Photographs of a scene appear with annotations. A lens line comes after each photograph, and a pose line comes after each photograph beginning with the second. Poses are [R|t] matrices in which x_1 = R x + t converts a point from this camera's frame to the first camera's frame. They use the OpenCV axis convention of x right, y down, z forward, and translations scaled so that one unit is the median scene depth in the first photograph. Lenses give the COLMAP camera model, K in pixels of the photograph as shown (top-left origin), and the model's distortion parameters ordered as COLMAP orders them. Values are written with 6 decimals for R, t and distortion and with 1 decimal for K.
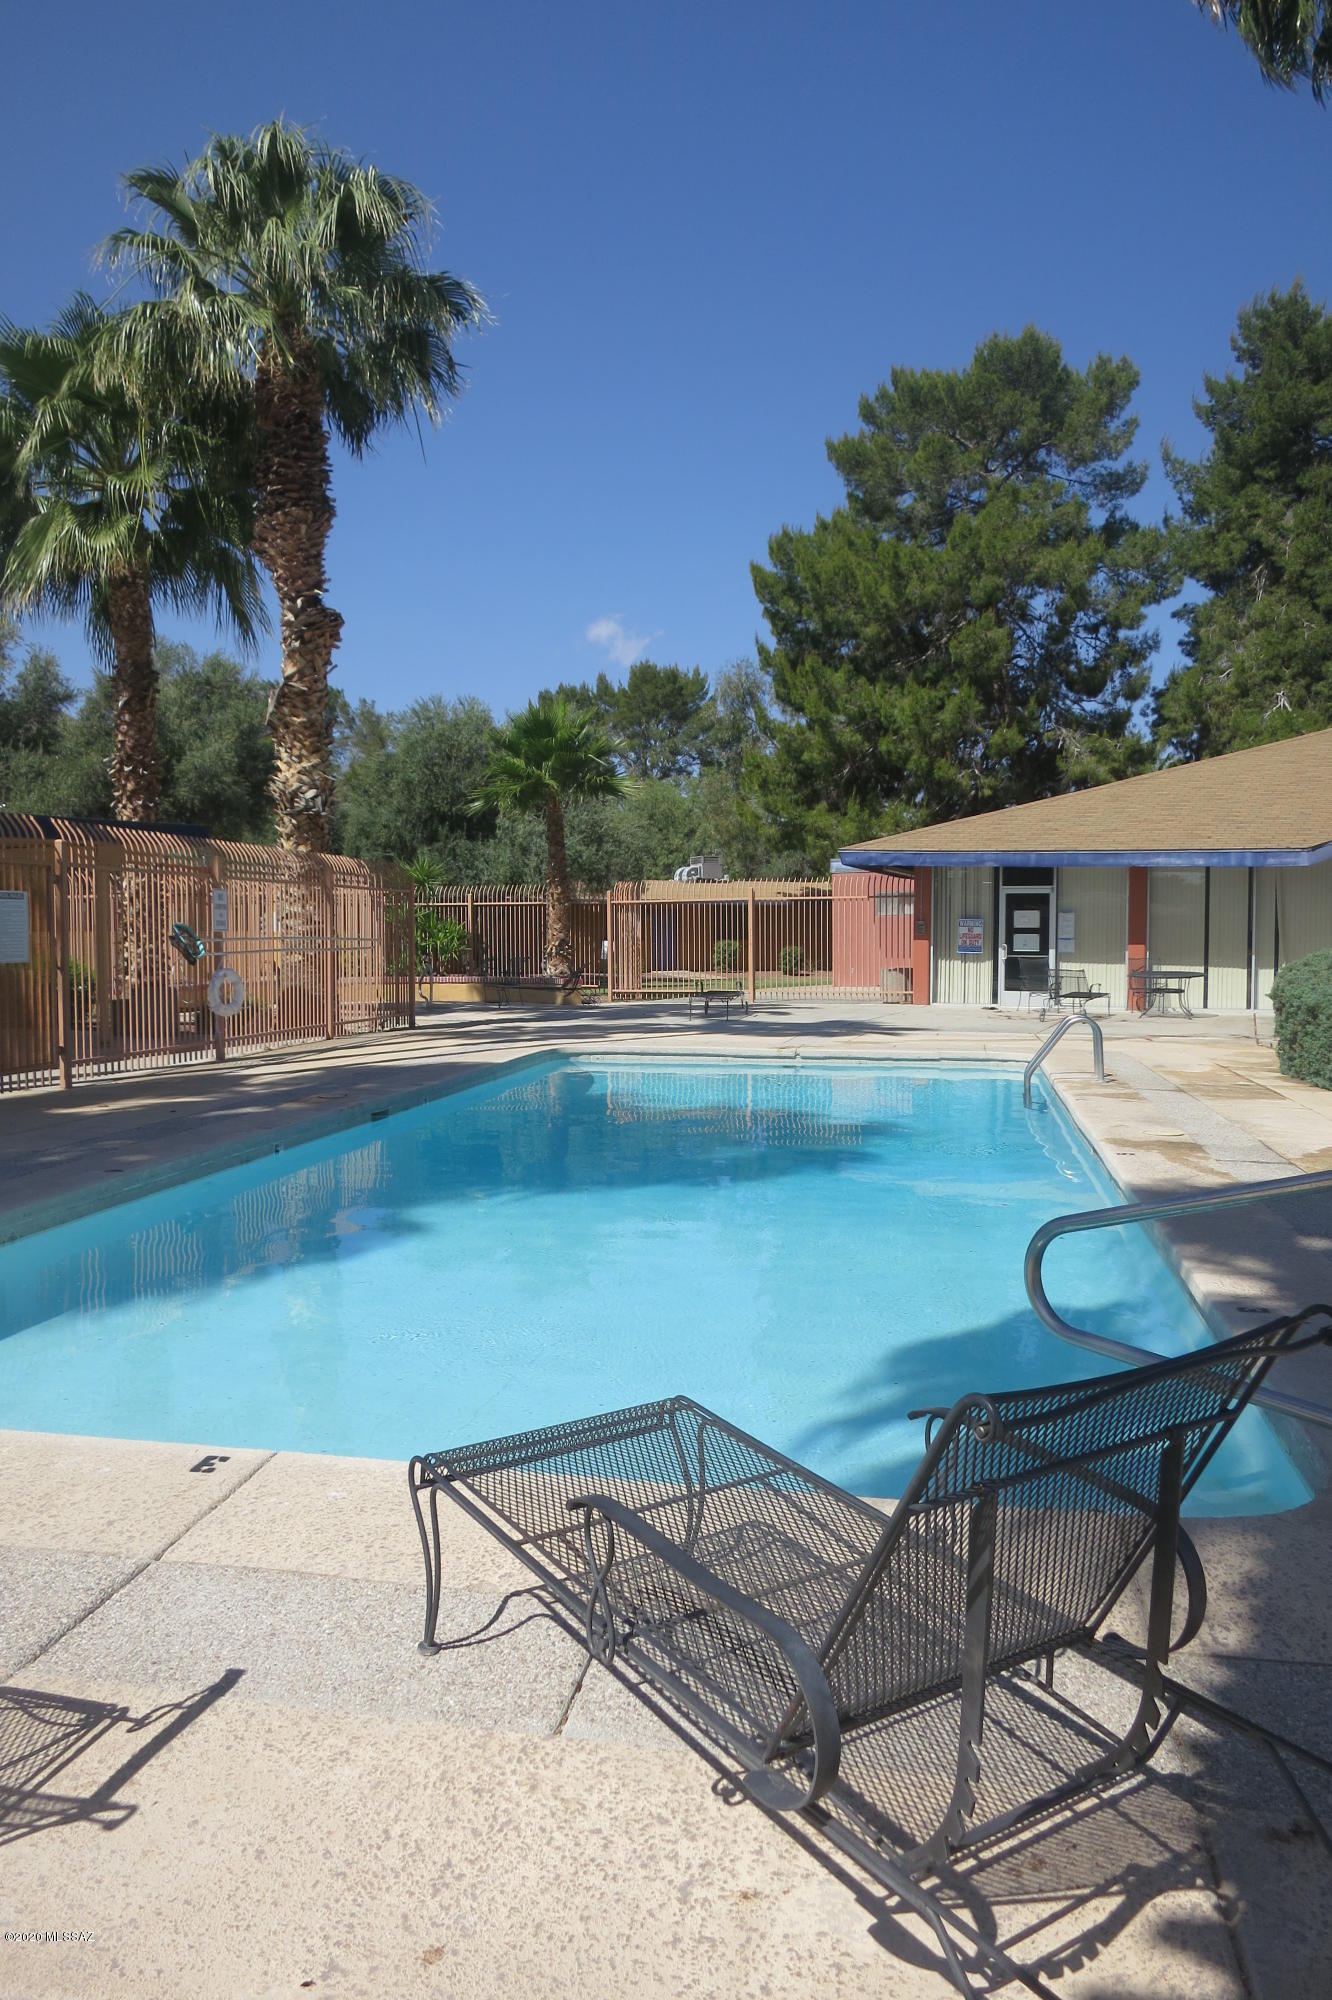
lens RADIAL K [[1441.2, 0, 666.0], [0, 1441.2, 1000.0], [0, 0, 1]] dist [0.000884, 0.000470]
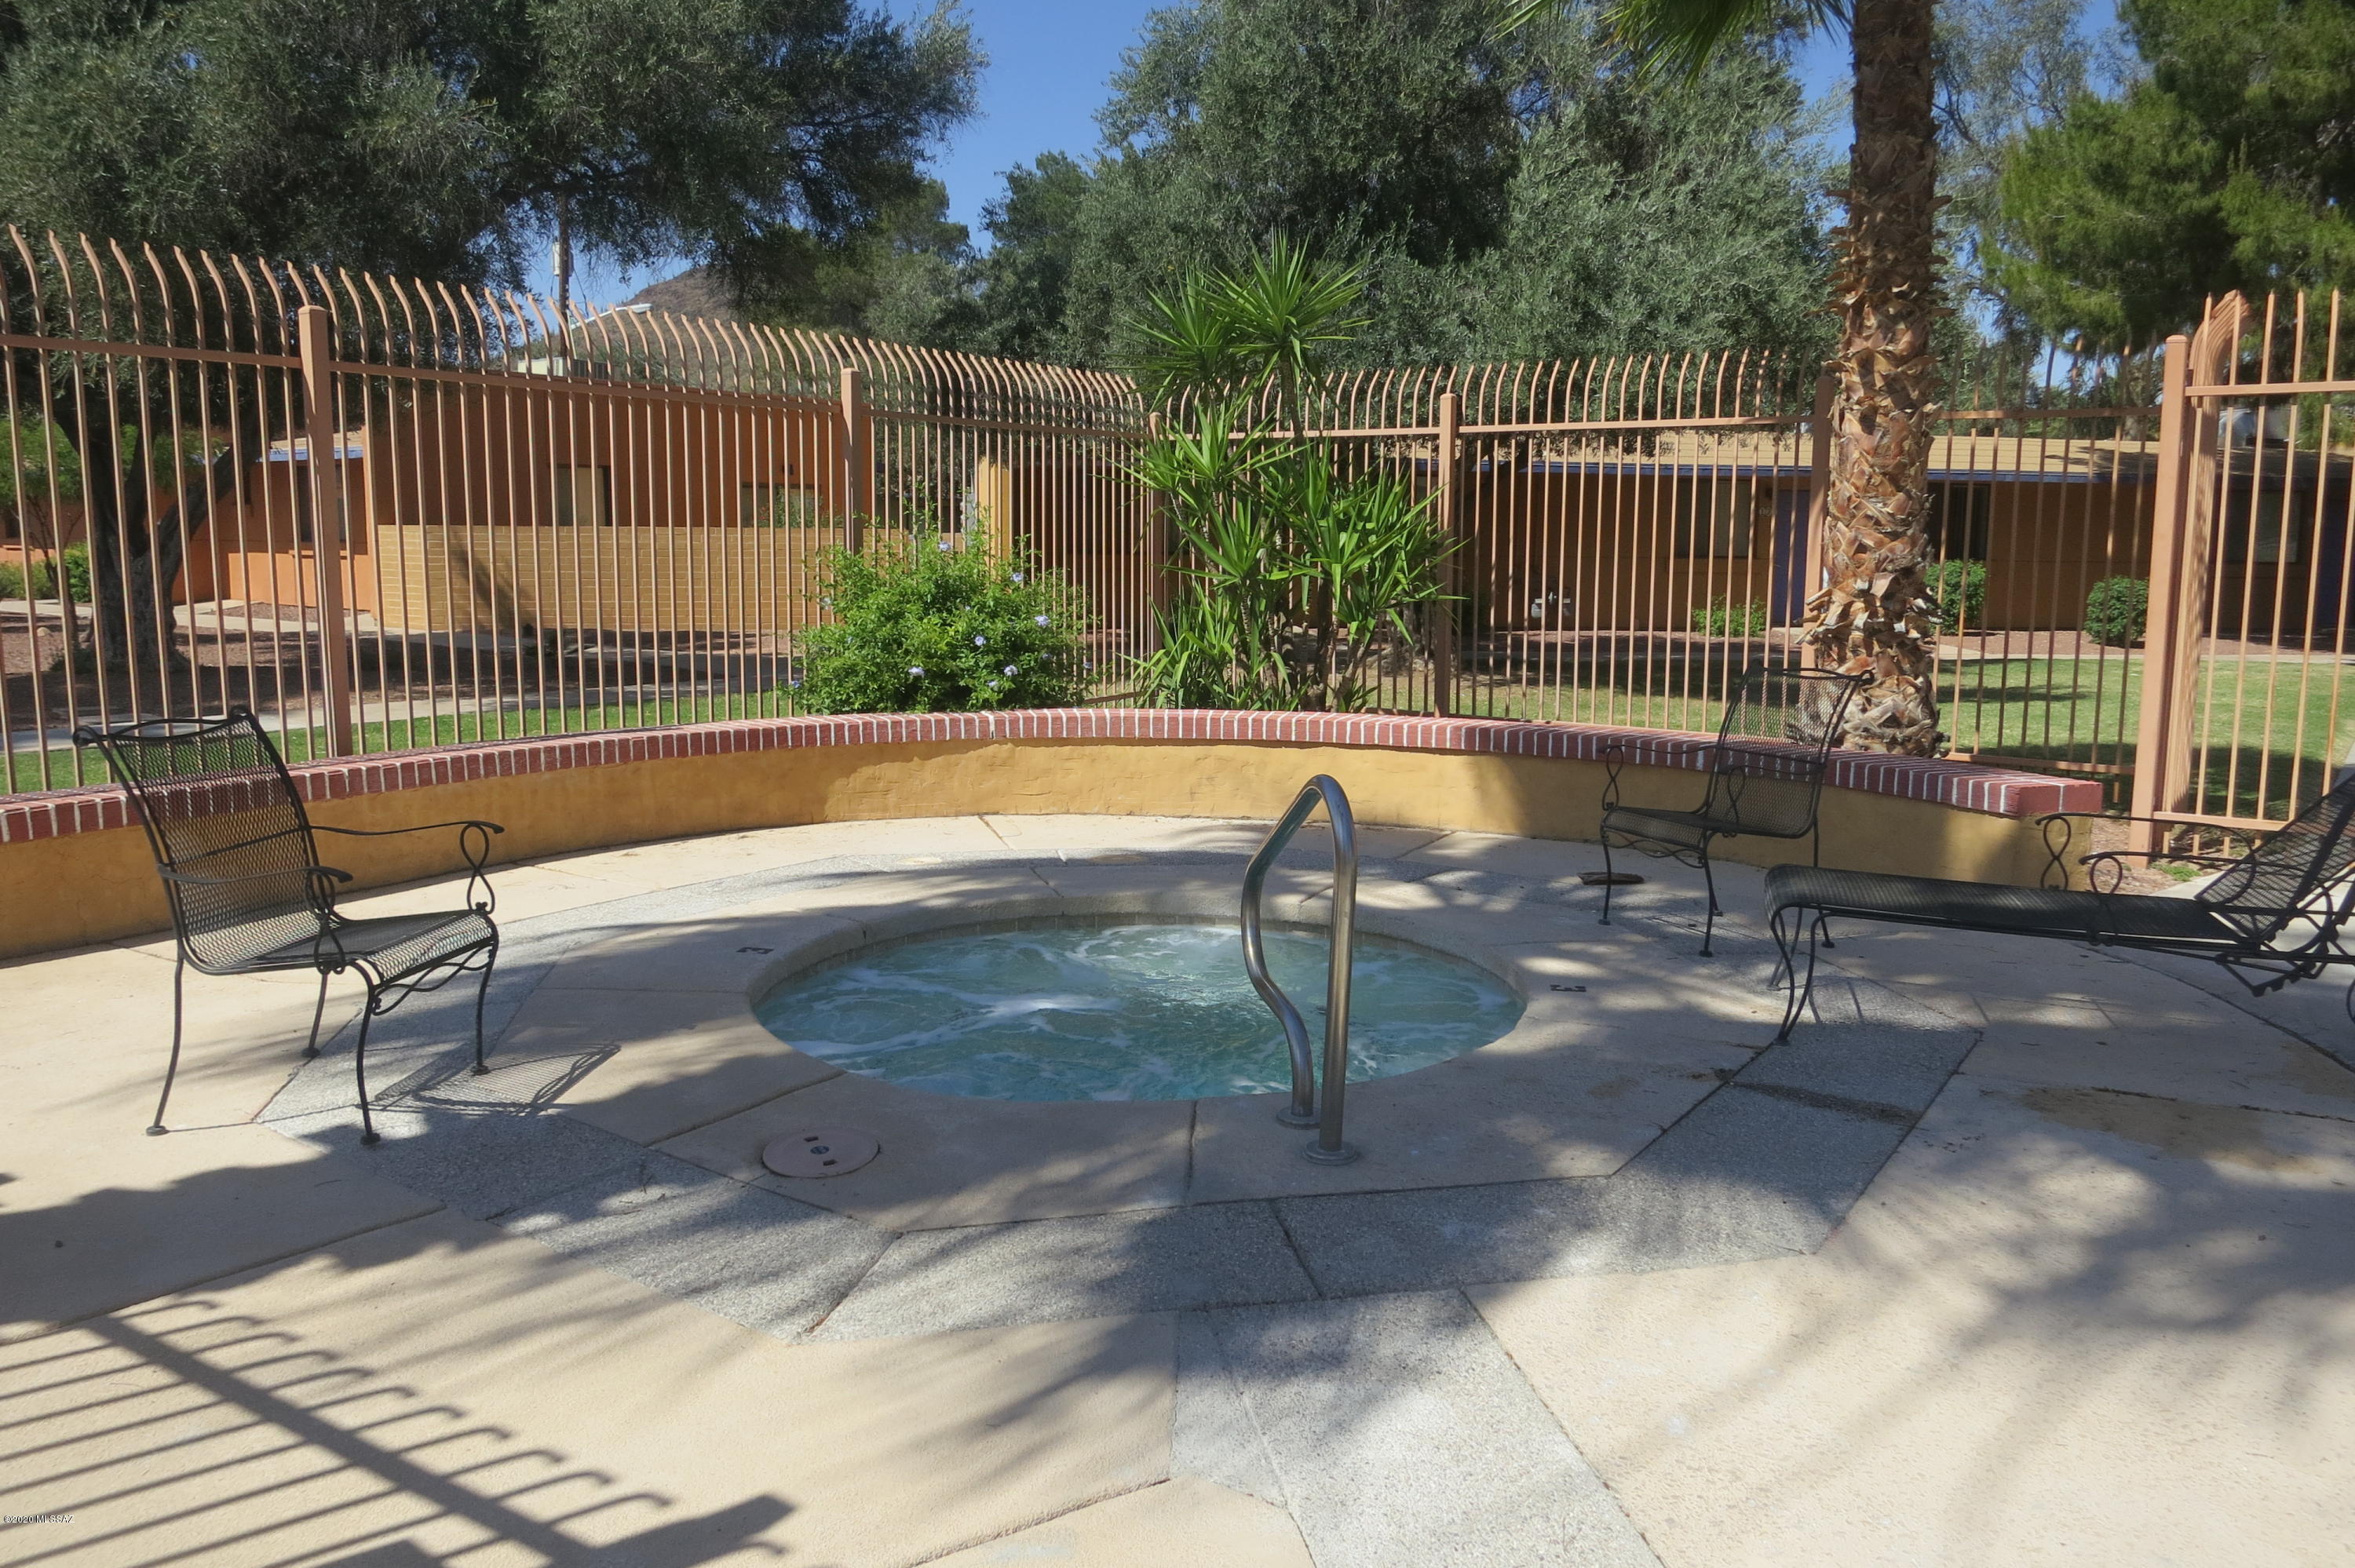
lens RADIAL K [[1696.8, 0, 1177.5], [0, 1696.8, 784.0], [0, 0, 1]] dist [0.000884, 0.000470]
pose [[0.974577, 0.034459, -0.221388, -0.099899], [-0.013796, 0.995457, 0.094211, -0.025502], [0.223628, -0.088762, 0.970624, 0.594712]]
